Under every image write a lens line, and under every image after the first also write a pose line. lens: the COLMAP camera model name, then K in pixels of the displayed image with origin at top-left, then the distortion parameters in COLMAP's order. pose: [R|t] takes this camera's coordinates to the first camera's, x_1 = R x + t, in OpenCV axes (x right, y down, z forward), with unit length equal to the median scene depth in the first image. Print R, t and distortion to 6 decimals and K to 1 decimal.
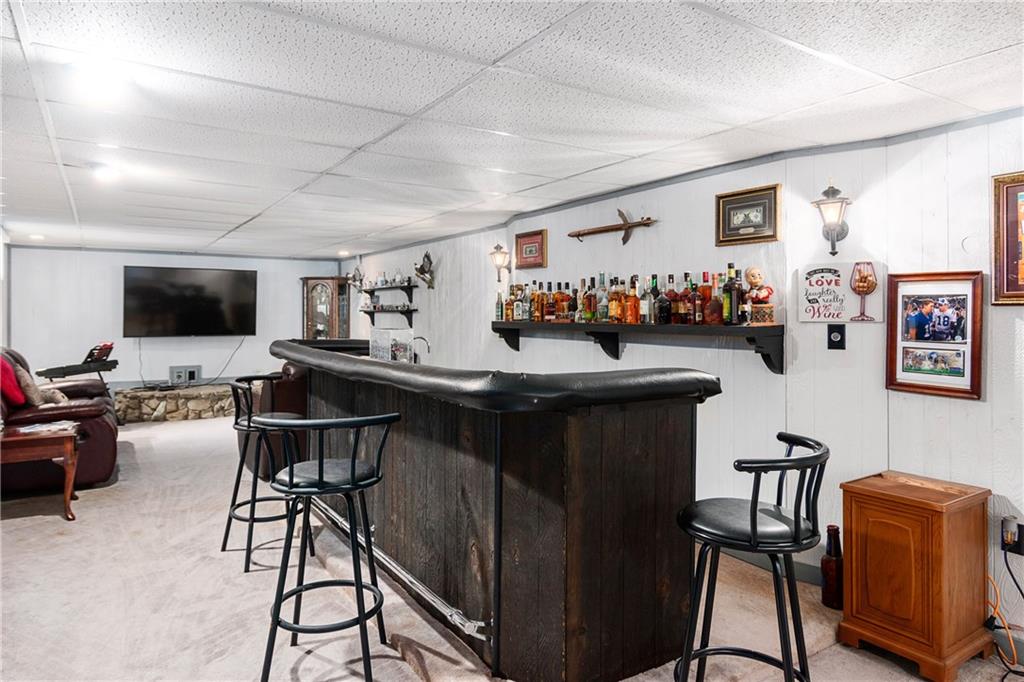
lens RADIAL K [[635.5, 0, 512.1], [0, 635.5, 331.7], [0, 0, 1]] dist [0.000896, 0.001910]
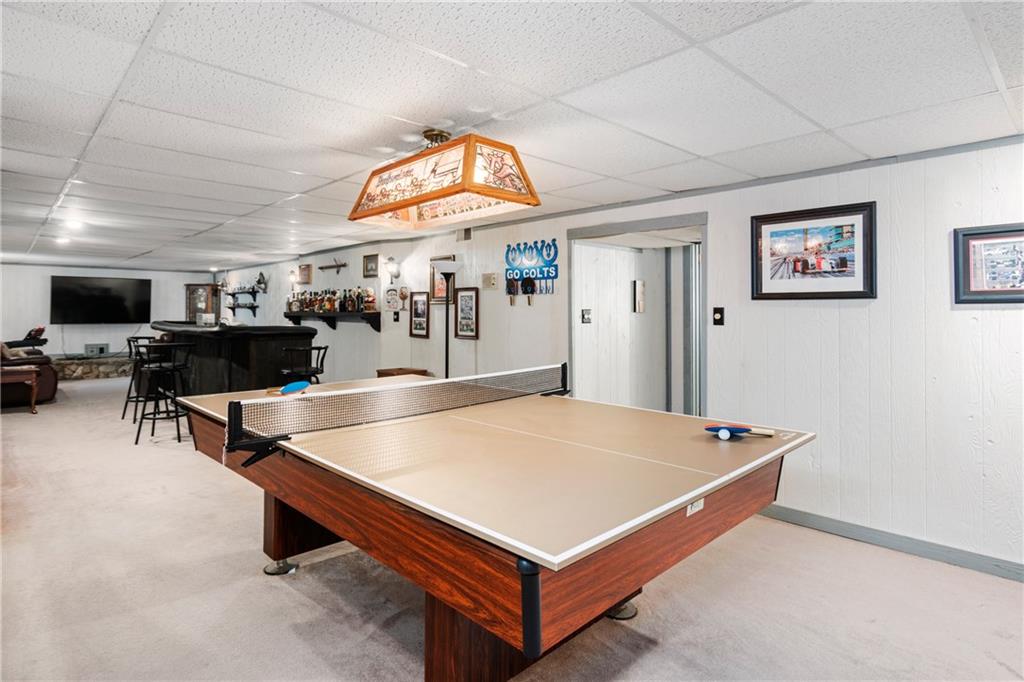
lens RADIAL K [[545.8, 0, 507.5], [0, 545.8, 320.9], [0, 0, 1]] dist [0.002568, -0.000607]
pose [[0.983972, -0.000237, 0.178323, 0.265553], [0.002392, 0.999927, -0.011872, 0.024517], [-0.178307, 0.012108, 0.983900, -0.562783]]
